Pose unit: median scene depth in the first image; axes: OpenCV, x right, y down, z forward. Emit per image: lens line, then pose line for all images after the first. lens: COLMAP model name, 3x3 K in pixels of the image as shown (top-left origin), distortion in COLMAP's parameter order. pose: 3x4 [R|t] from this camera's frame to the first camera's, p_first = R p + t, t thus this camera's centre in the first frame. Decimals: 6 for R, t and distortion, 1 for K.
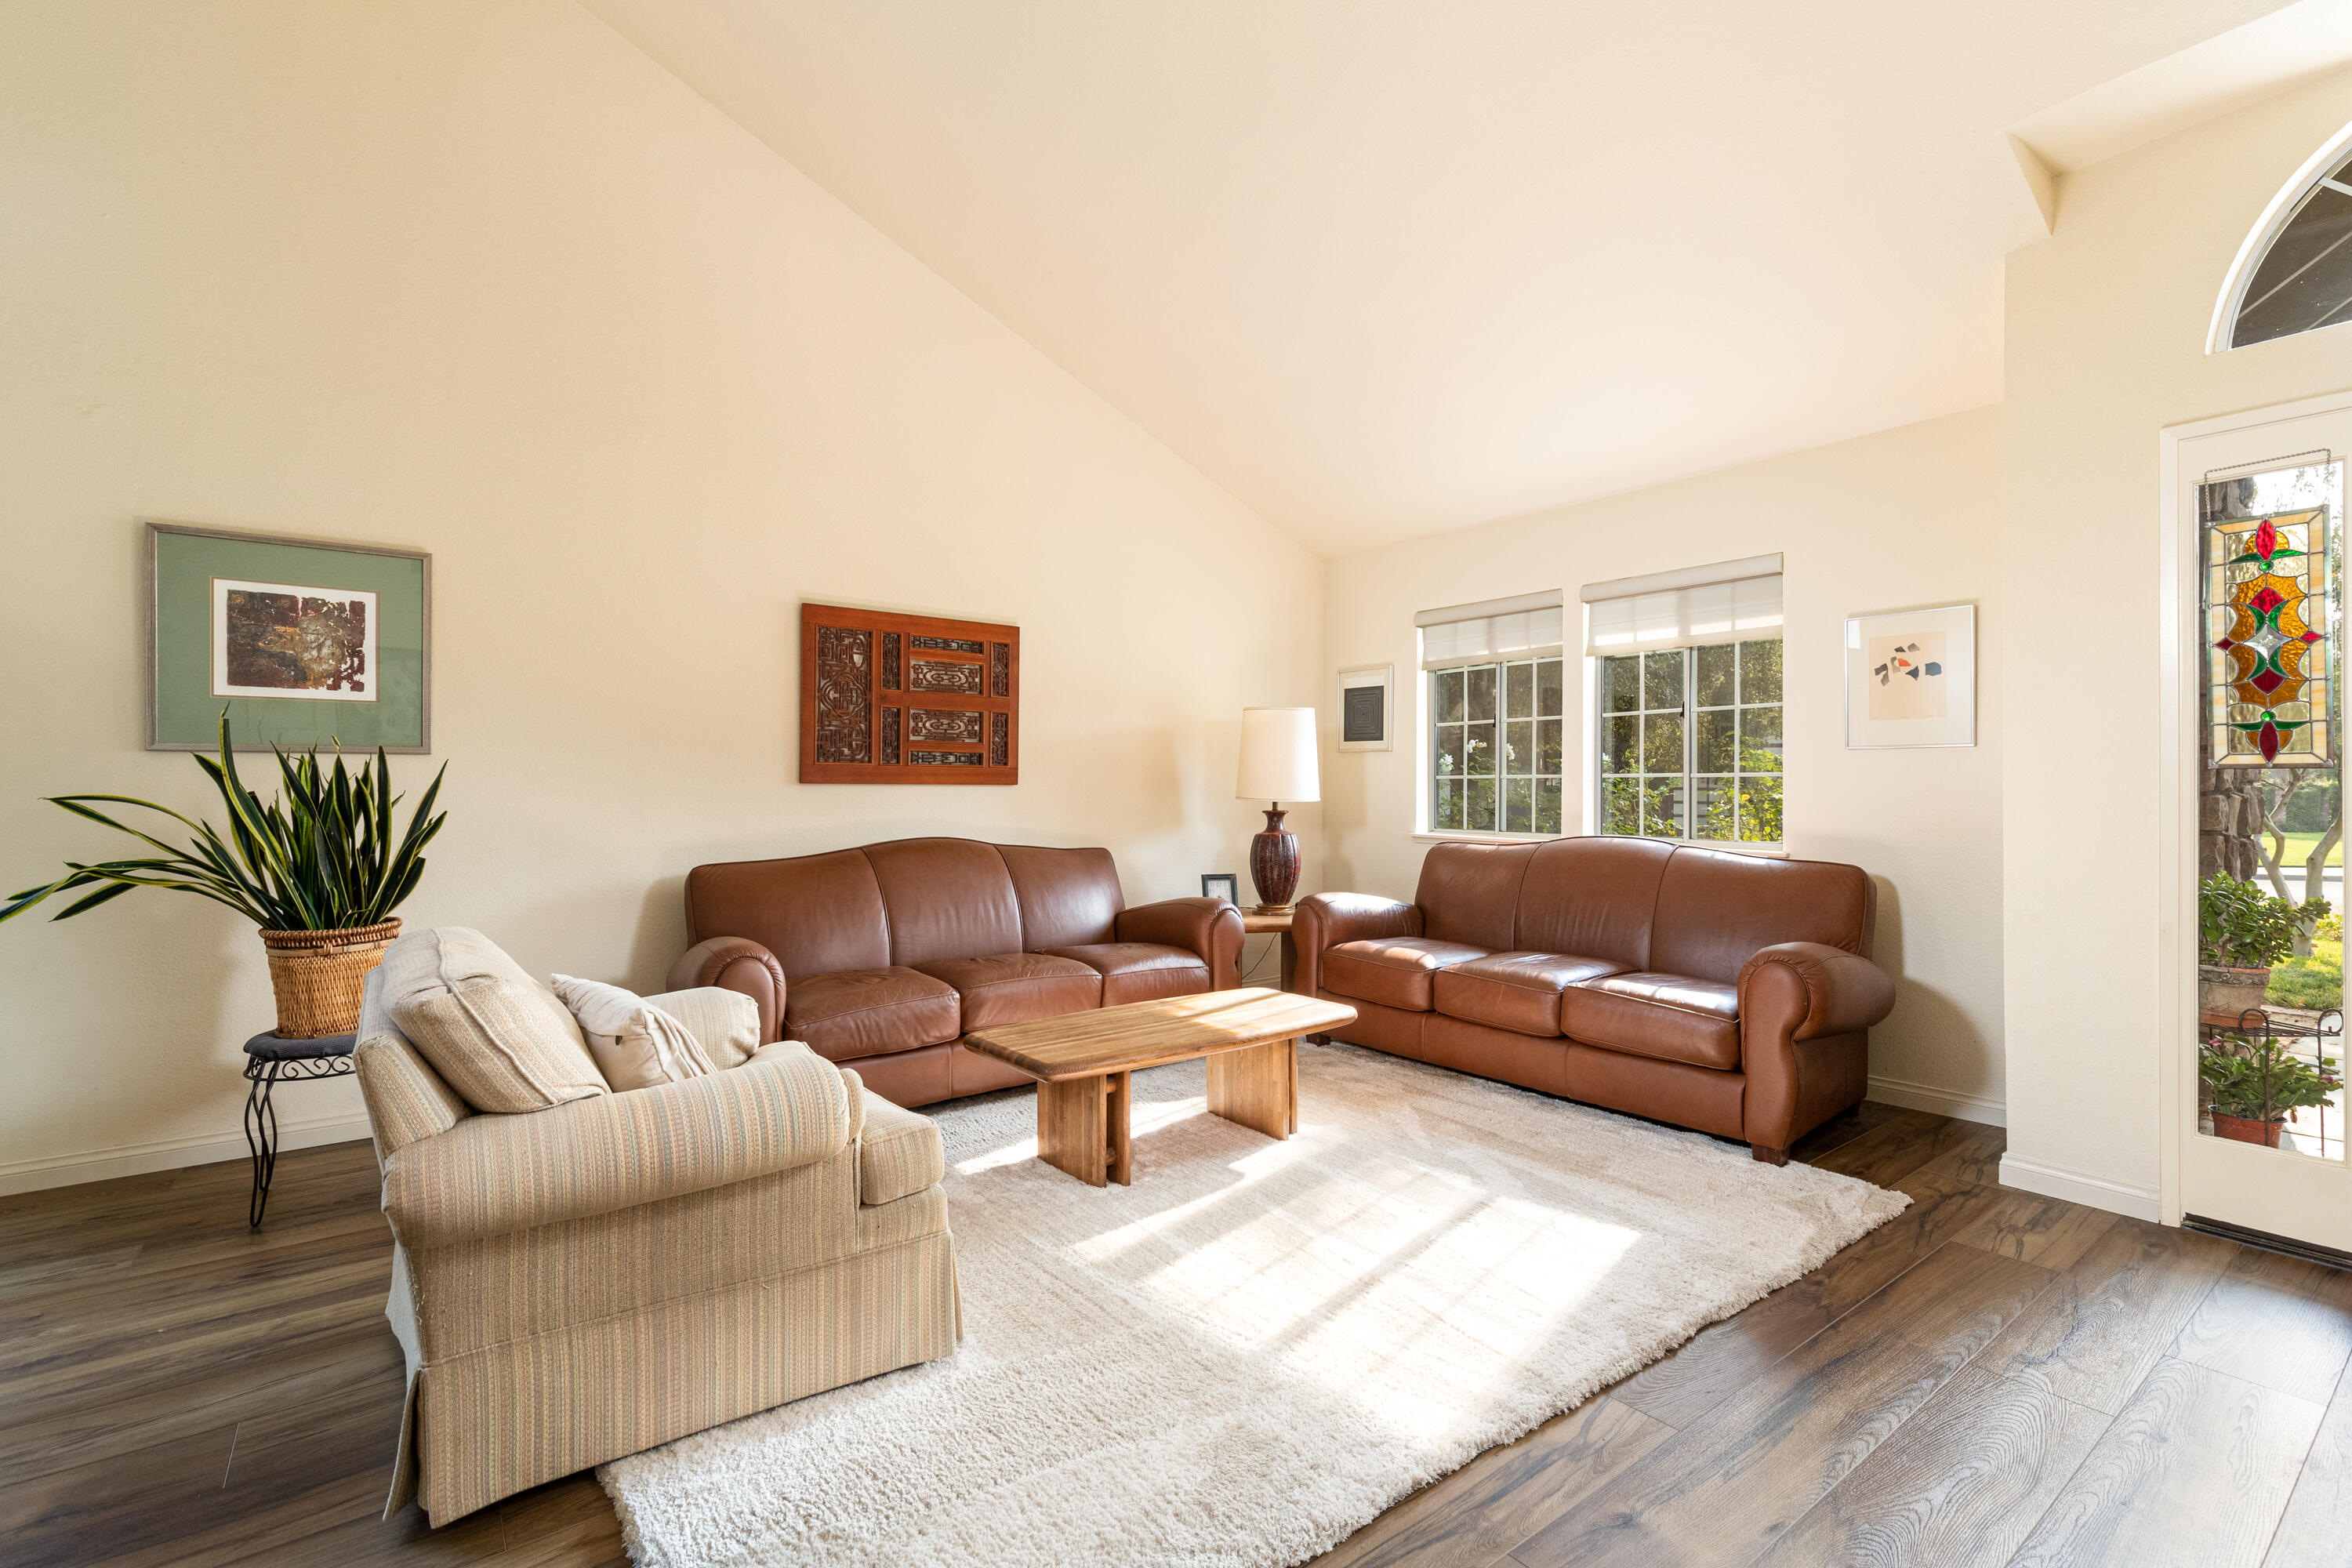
lens RADIAL K [[1057.4, 0, 1197.5], [0, 1057.4, 781.0], [0, 0, 1]] dist [0.005402, 0.000254]
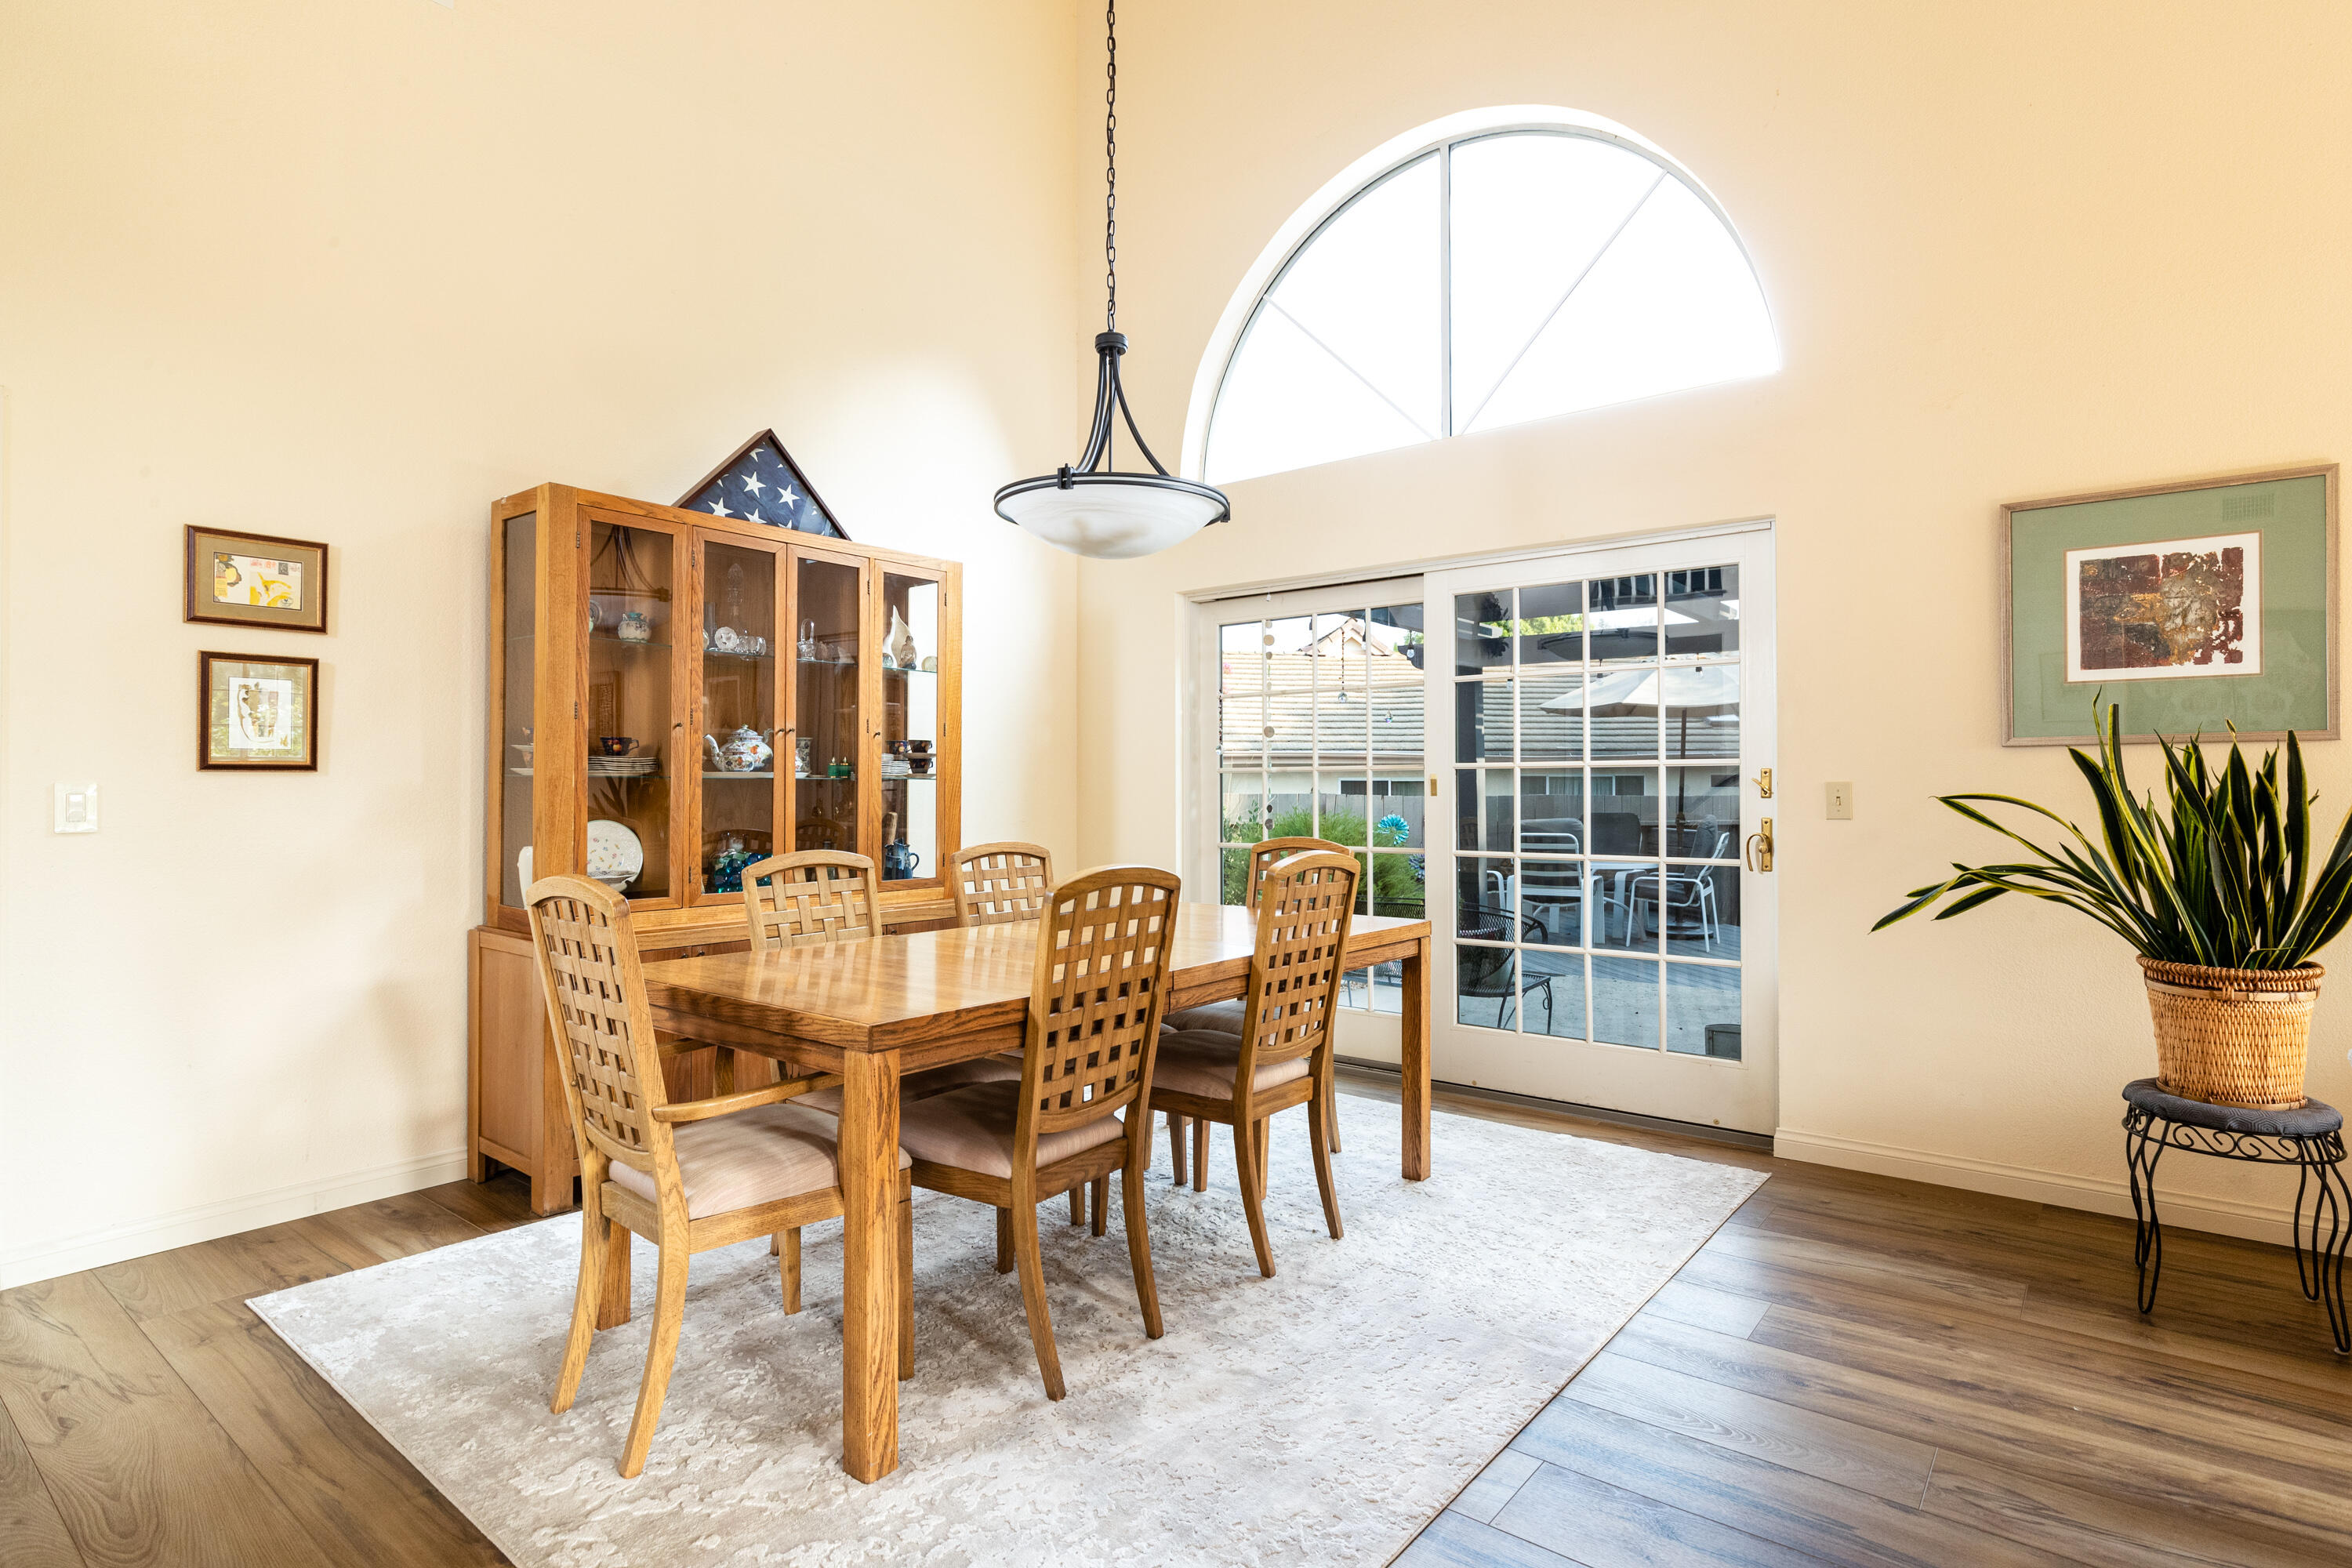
lens RADIAL K [[1192.6, 0, 1183.8], [0, 1192.6, 779.2], [0, 0, 1]] dist [-0.004075, 0.000998]
pose [[0.244594, -0.007560, -0.969596, -0.150397], [0.006391, 0.999960, -0.006185, 0.001767], [0.969604, -0.004684, 0.244633, 0.041445]]
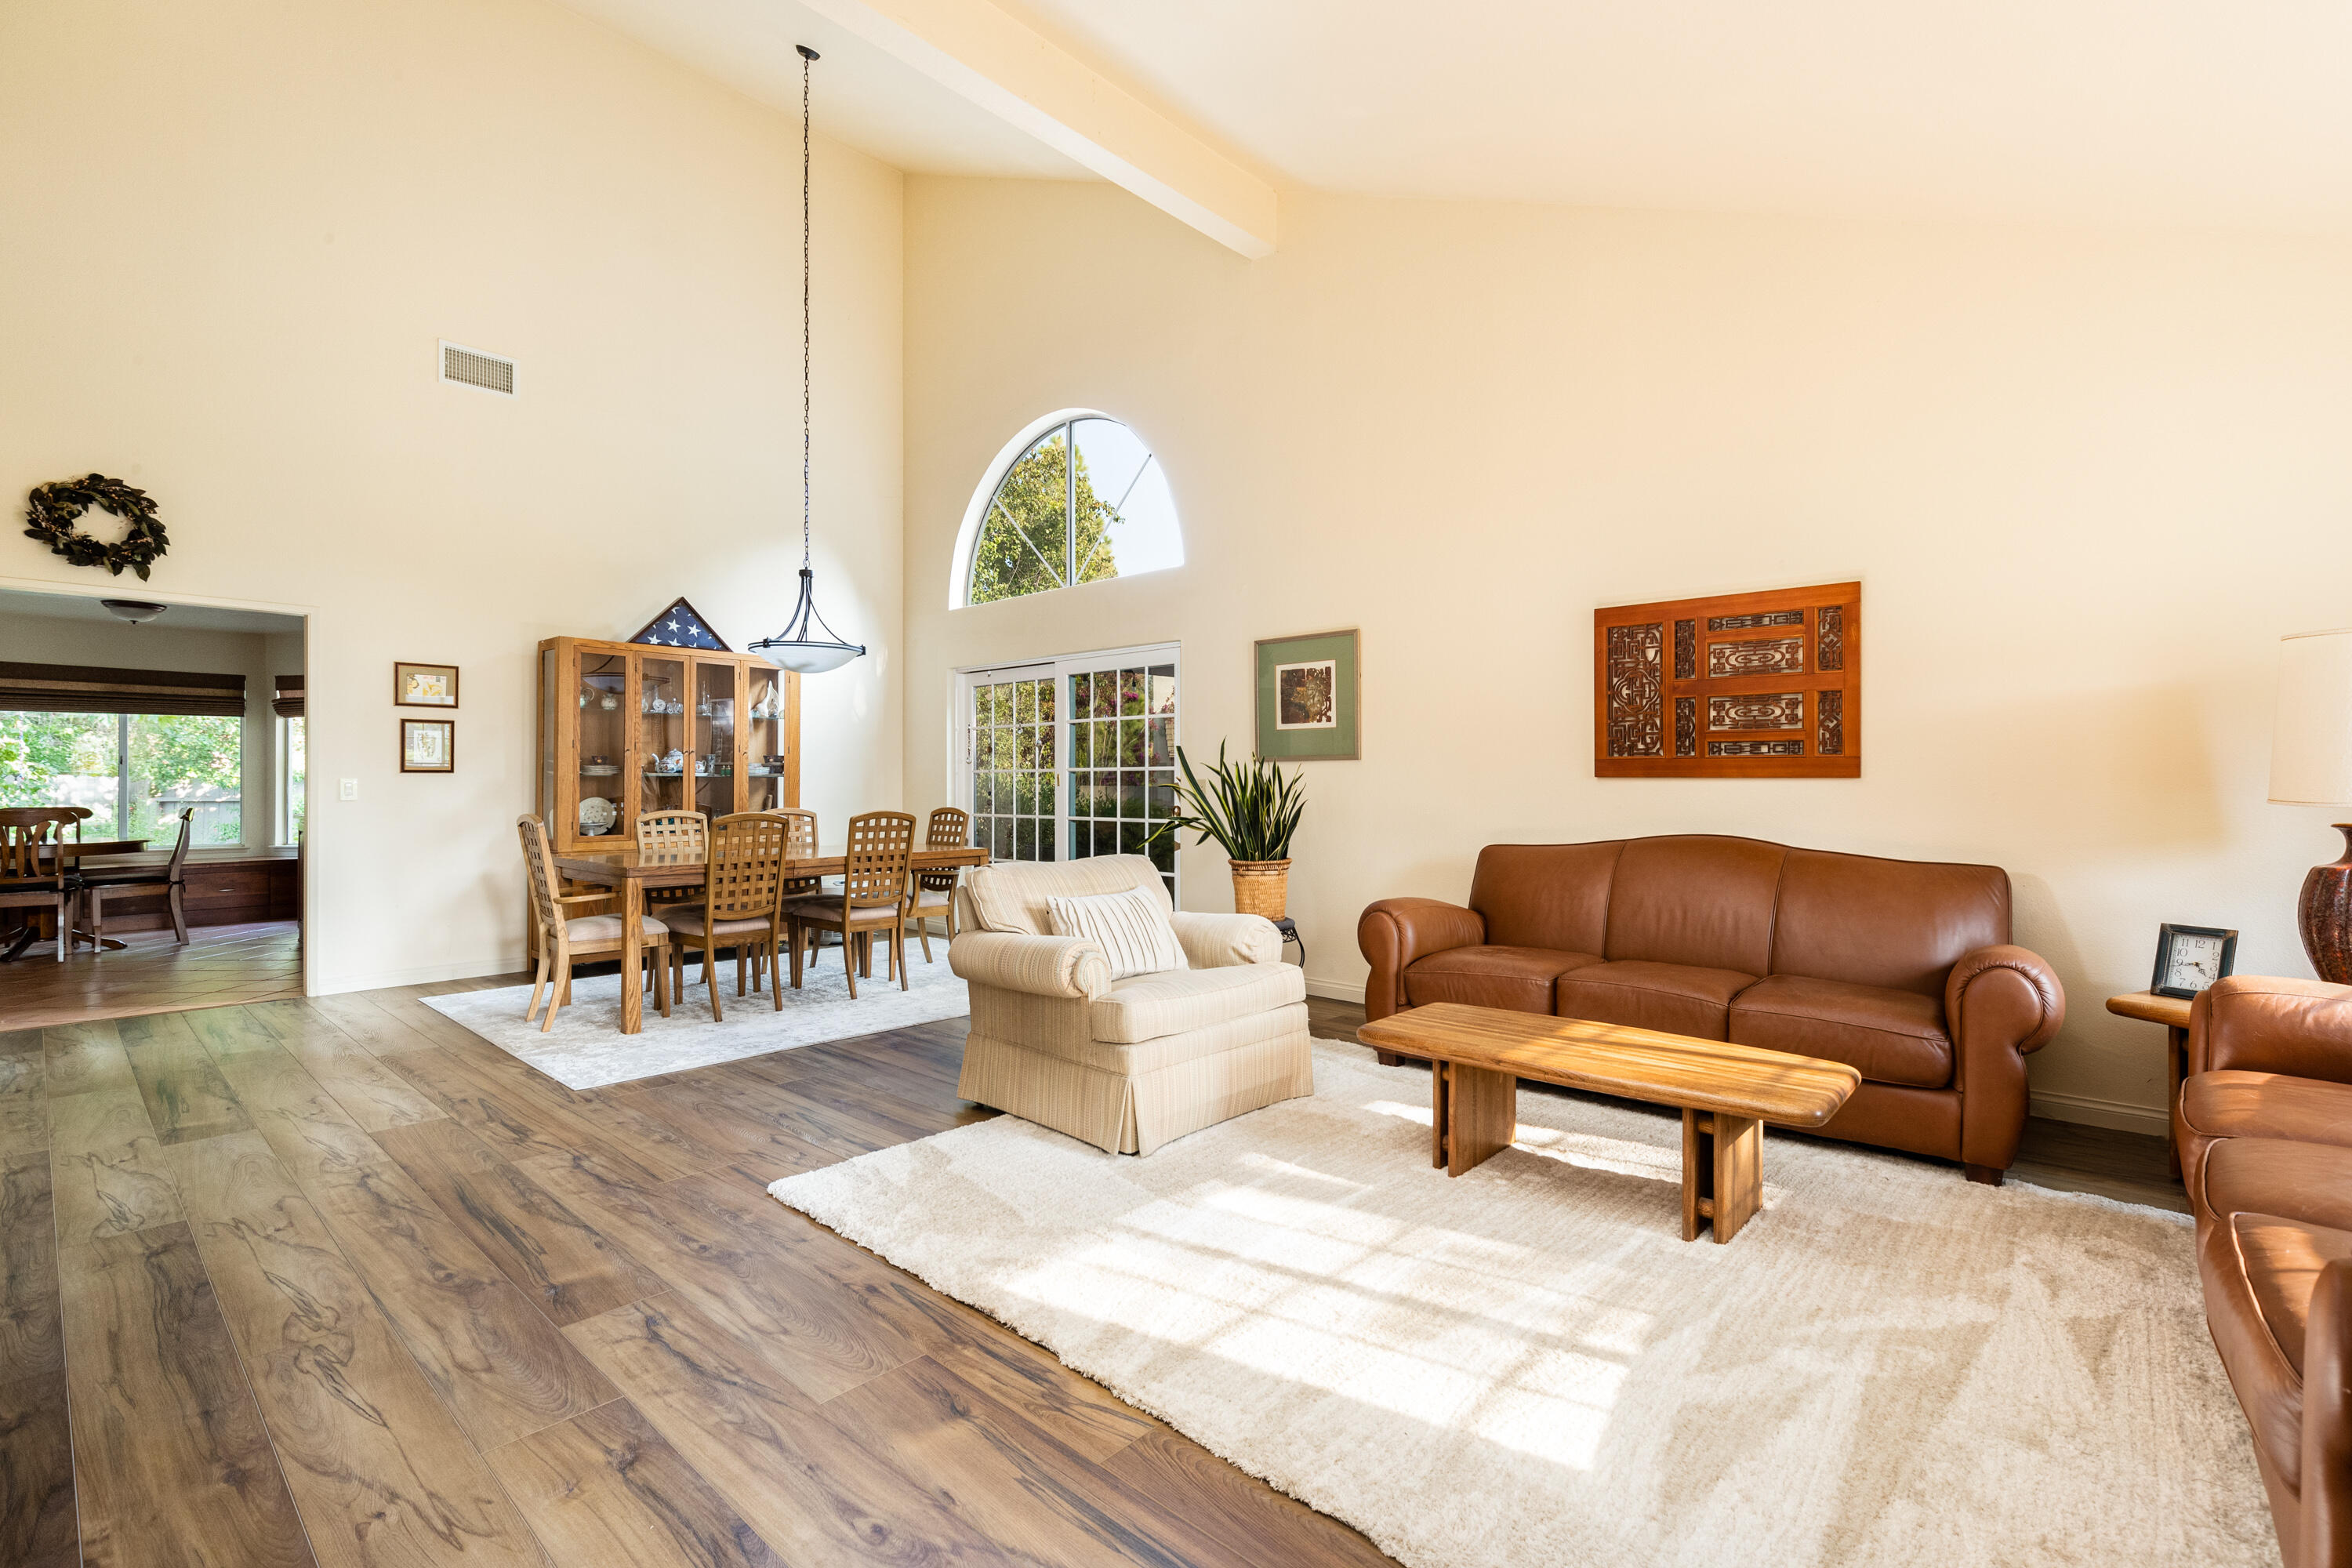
lens RADIAL K [[1057.4, 0, 1186.1], [0, 1057.4, 784.8], [0, 0, 1]] dist [0.005402, 0.000254]
pose [[0.174814, 0.000656, -0.984601, 0.860974], [0.004302, 0.999990, 0.001430, 0.009031], [0.984592, -0.004485, 0.174809, 0.569552]]
